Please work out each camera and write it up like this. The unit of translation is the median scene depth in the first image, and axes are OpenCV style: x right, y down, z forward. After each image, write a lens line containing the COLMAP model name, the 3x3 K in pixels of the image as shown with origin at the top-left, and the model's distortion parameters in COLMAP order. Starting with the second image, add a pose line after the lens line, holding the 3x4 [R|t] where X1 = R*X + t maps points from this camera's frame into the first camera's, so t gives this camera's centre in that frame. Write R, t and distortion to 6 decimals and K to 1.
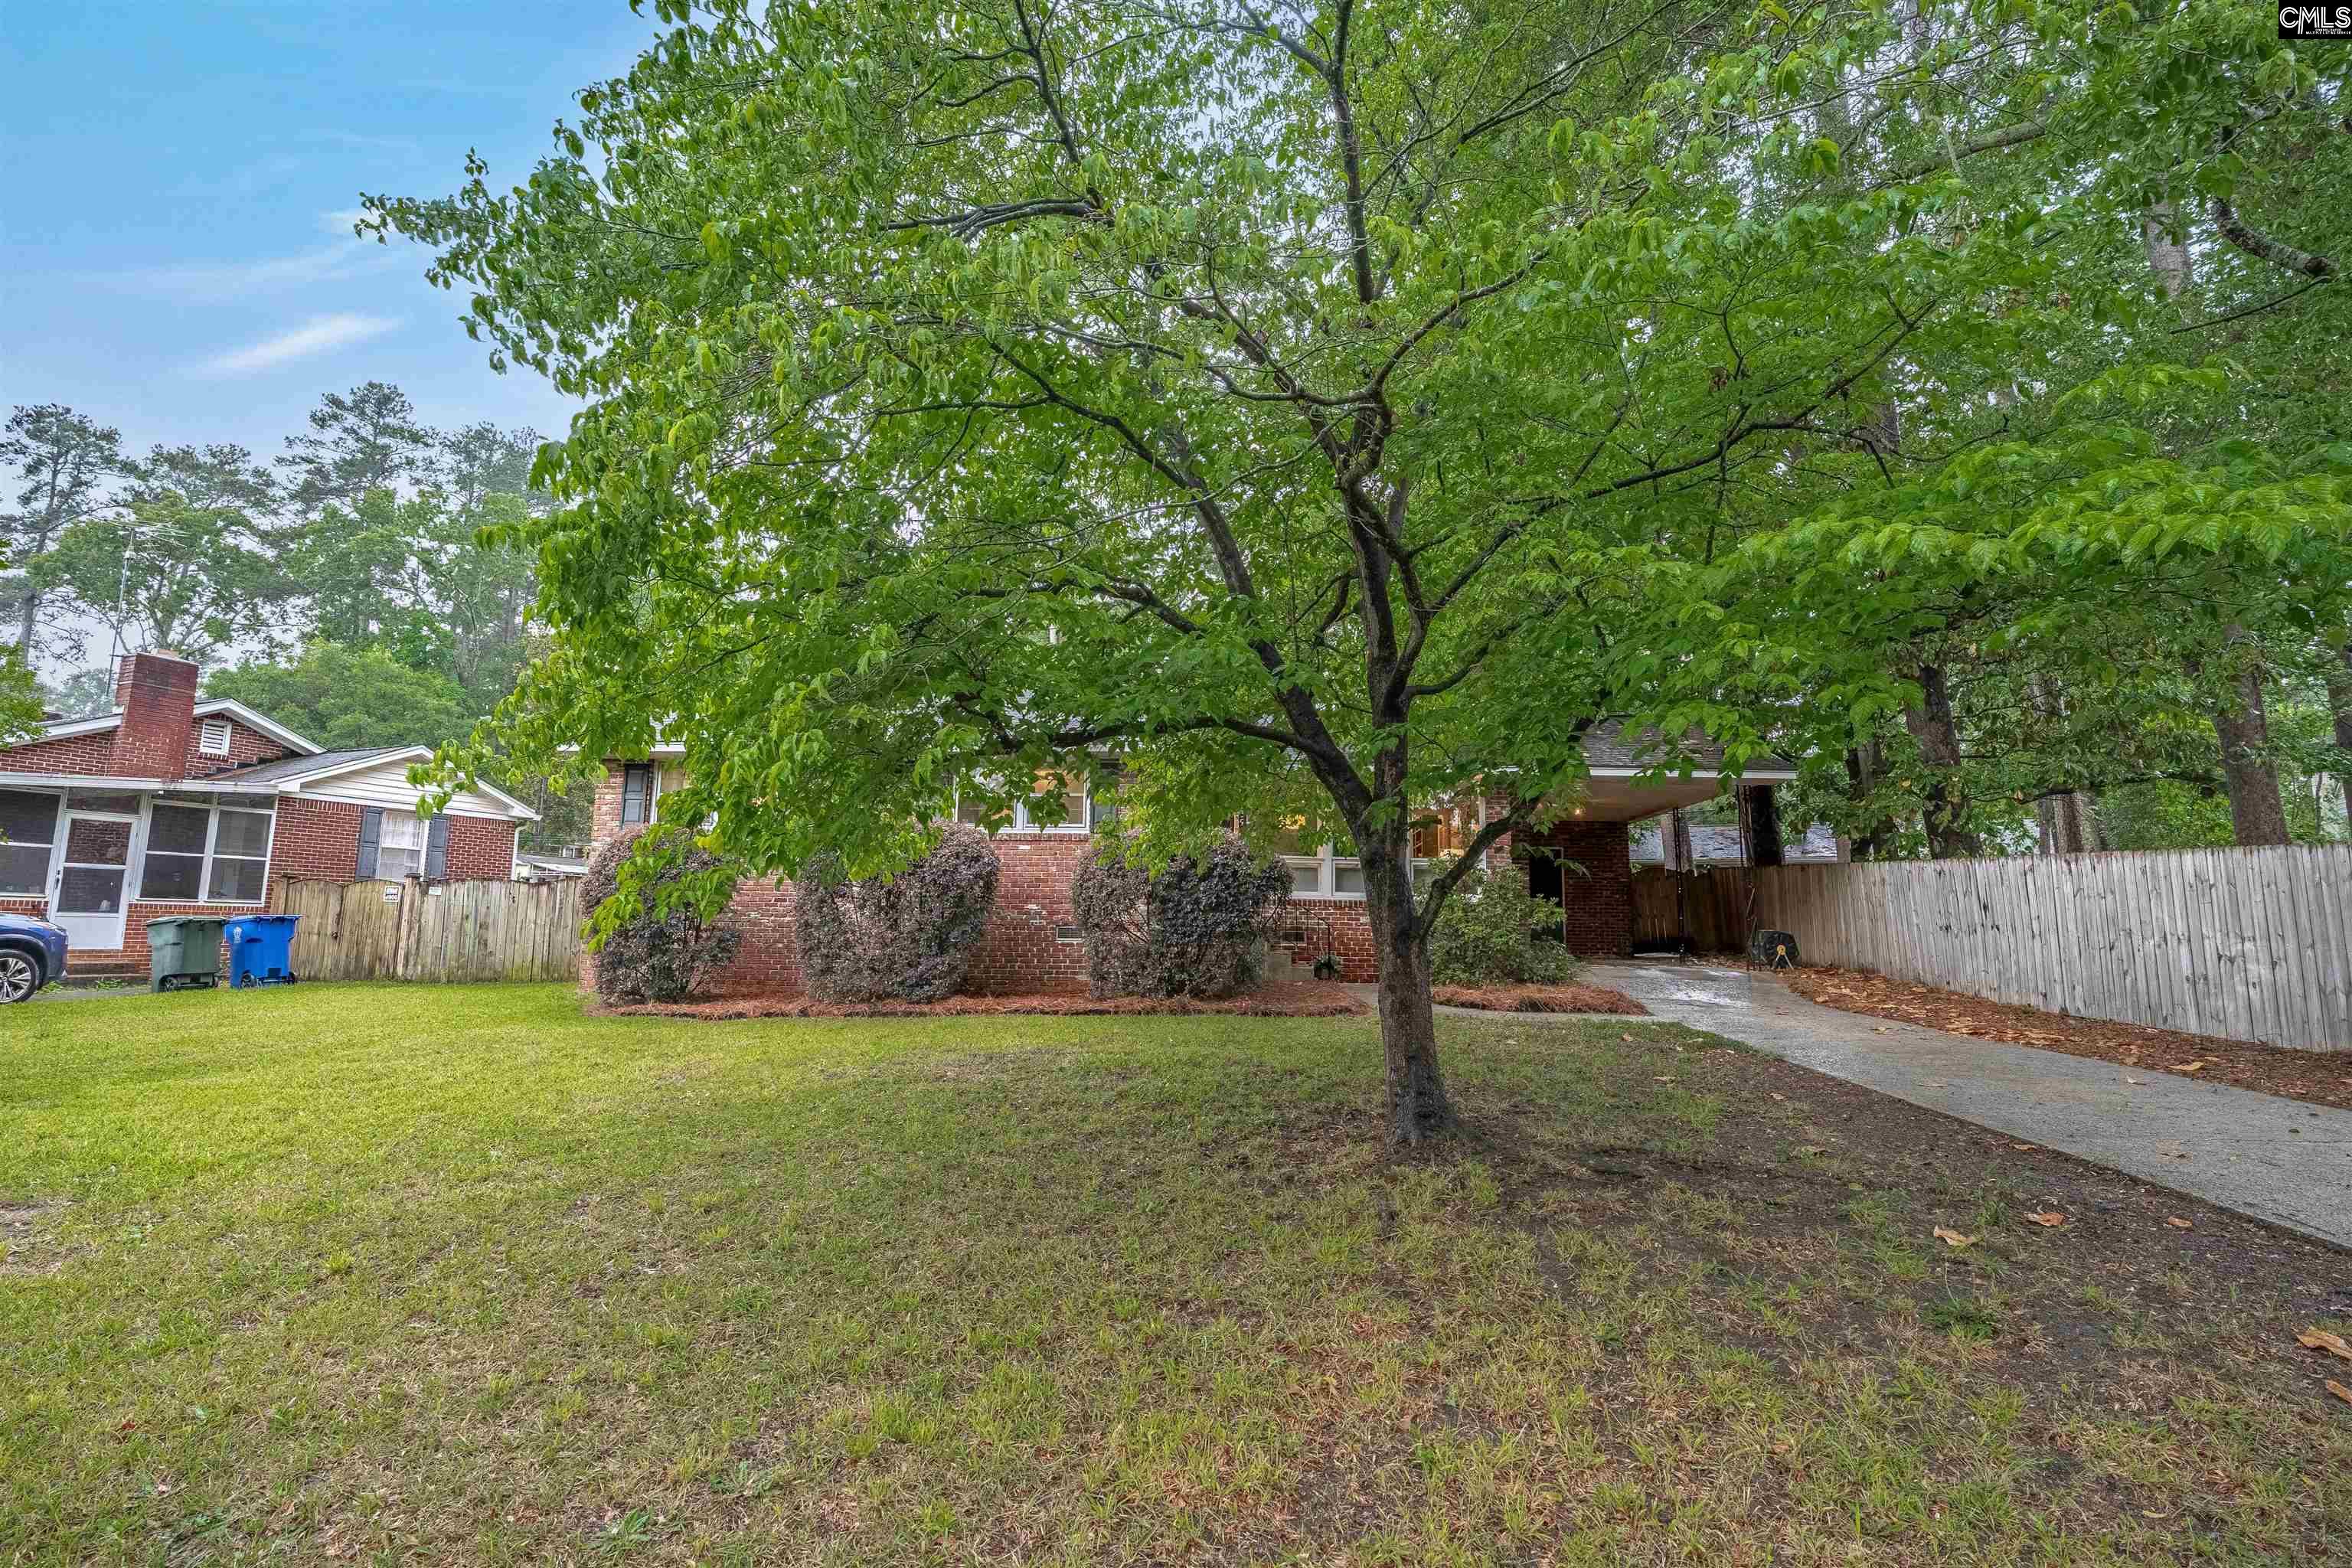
lens RADIAL K [[1084.1, 0, 1170.2], [0, 1084.1, 783.5], [0, 0, 1]] dist [-0.022253, -0.000045]
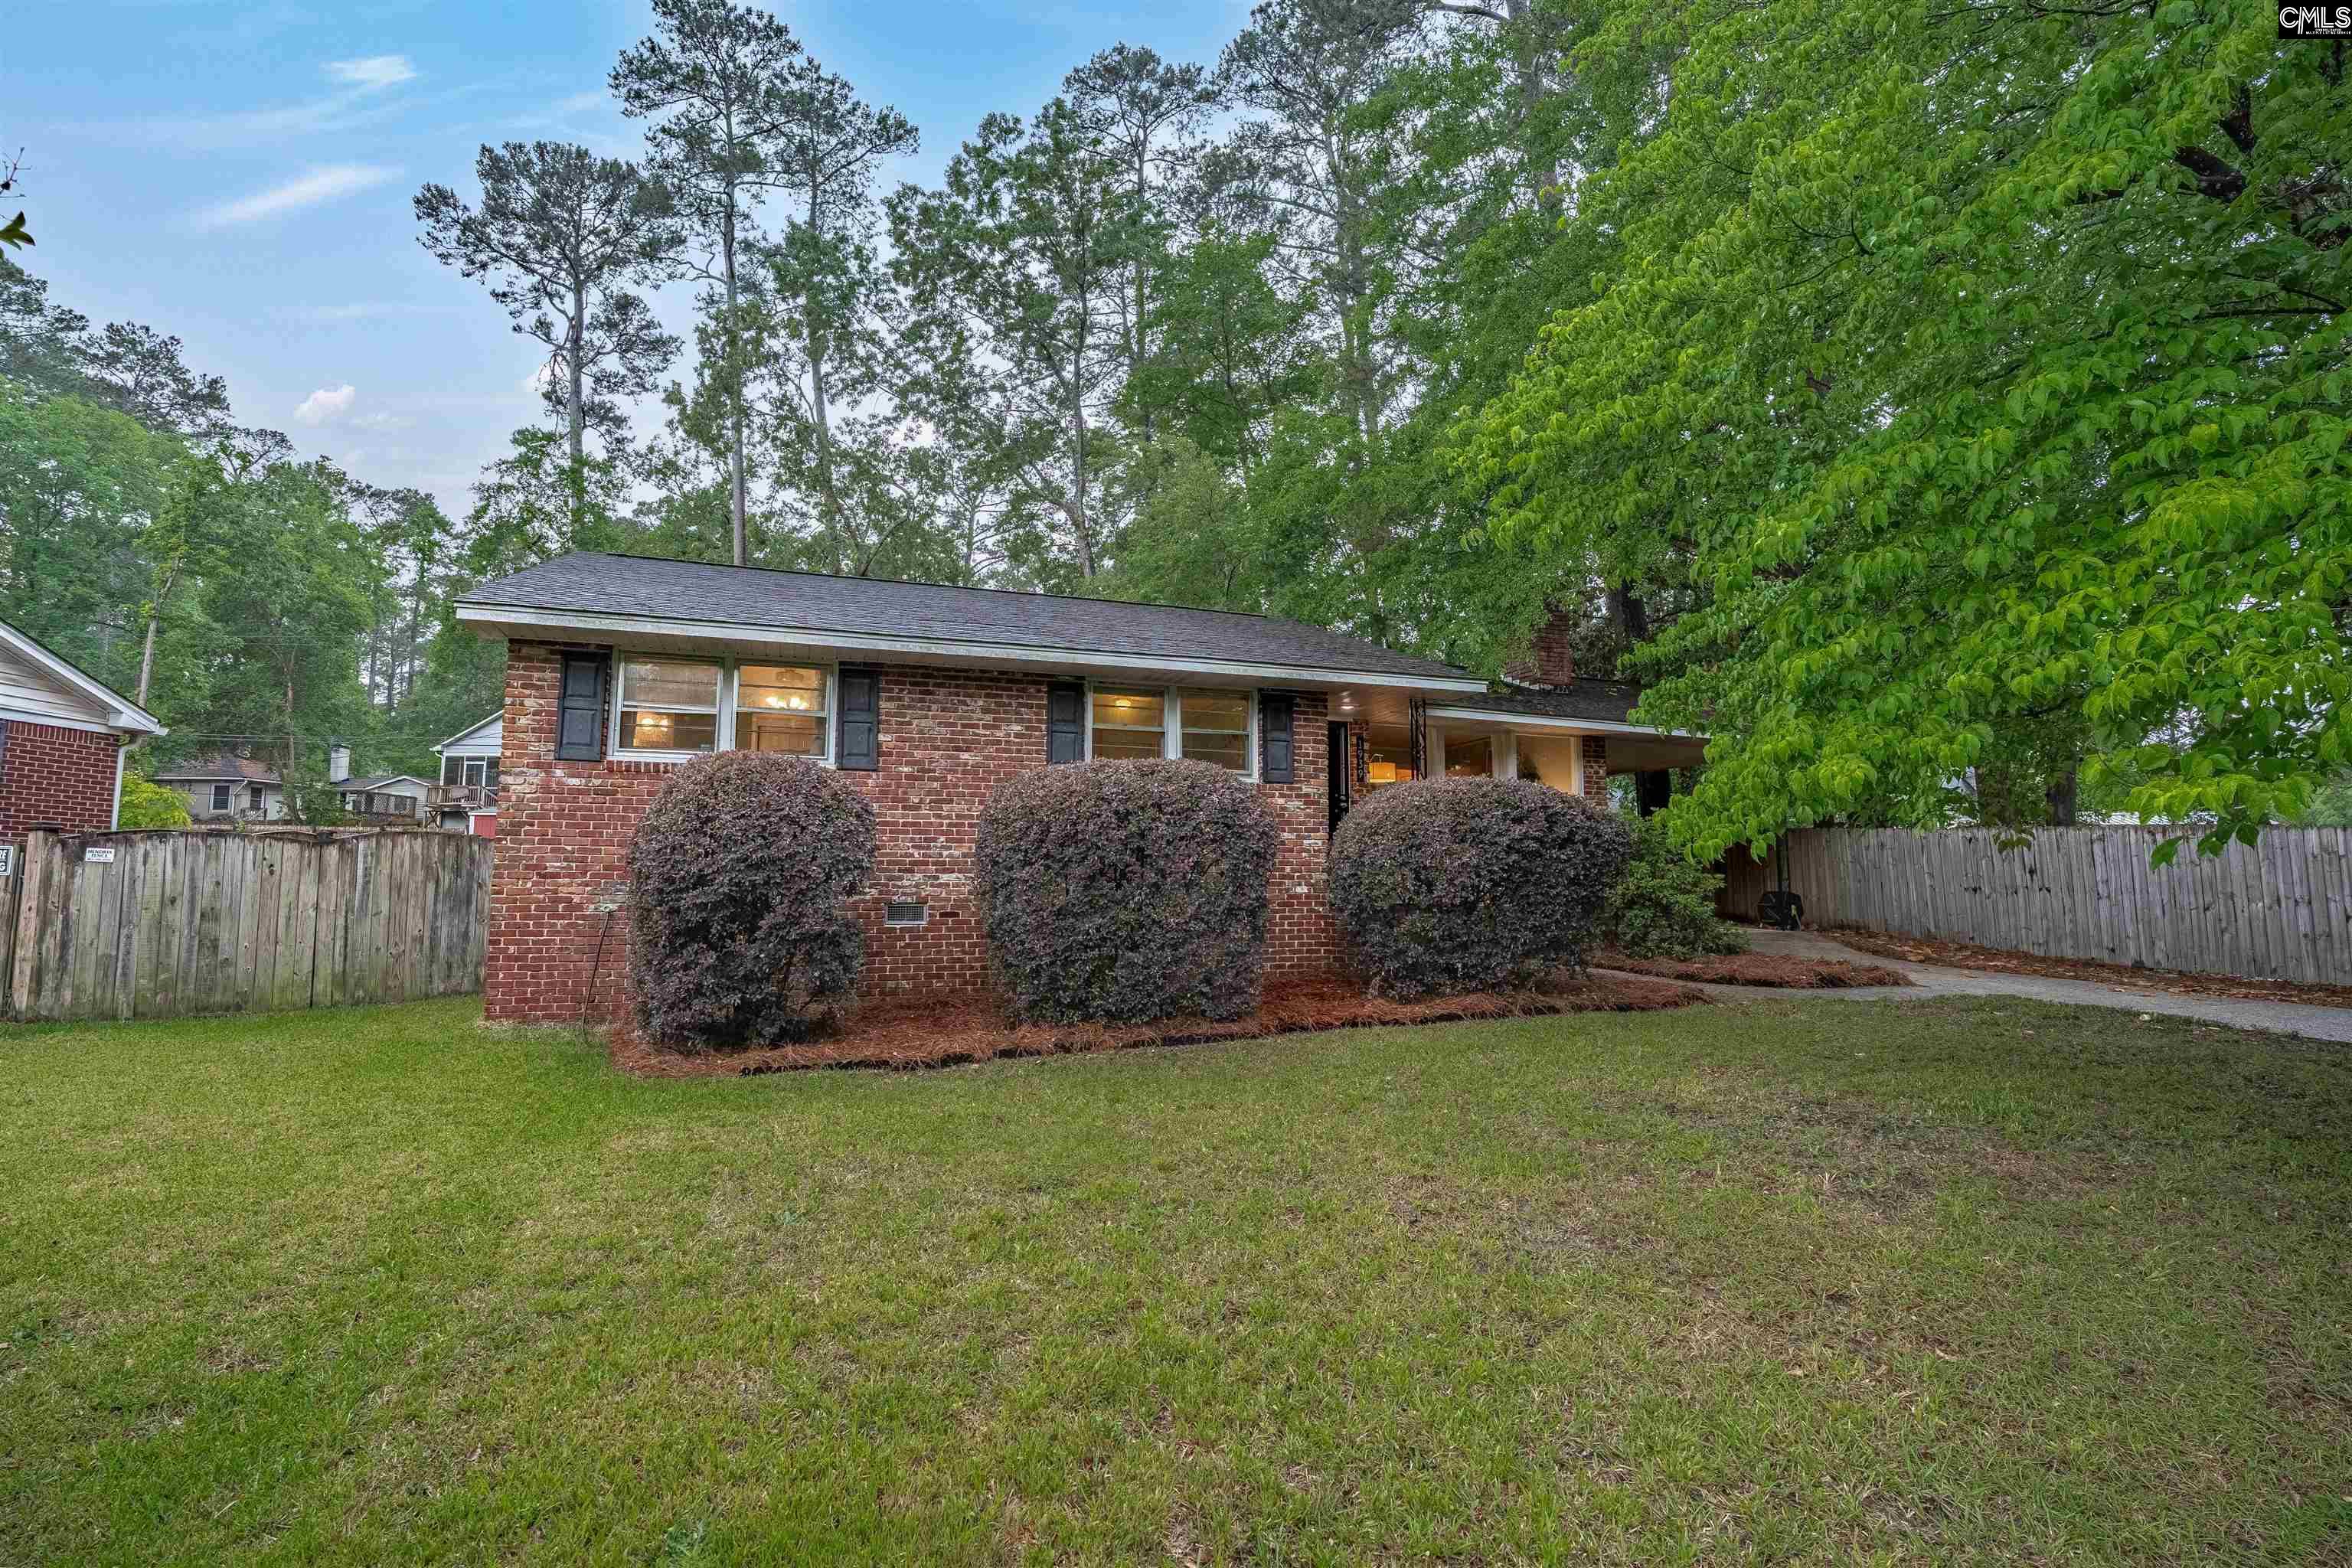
lens RADIAL K [[1084.1, 0, 1177.8], [0, 1084.1, 789.0], [0, 0, 1]] dist [-0.022253, -0.000045]
pose [[0.914474, 0.023362, 0.403969, -0.398047], [-0.044311, 0.998110, 0.042586, 0.017829], [-0.402210, -0.056845, 0.913781, 0.275796]]
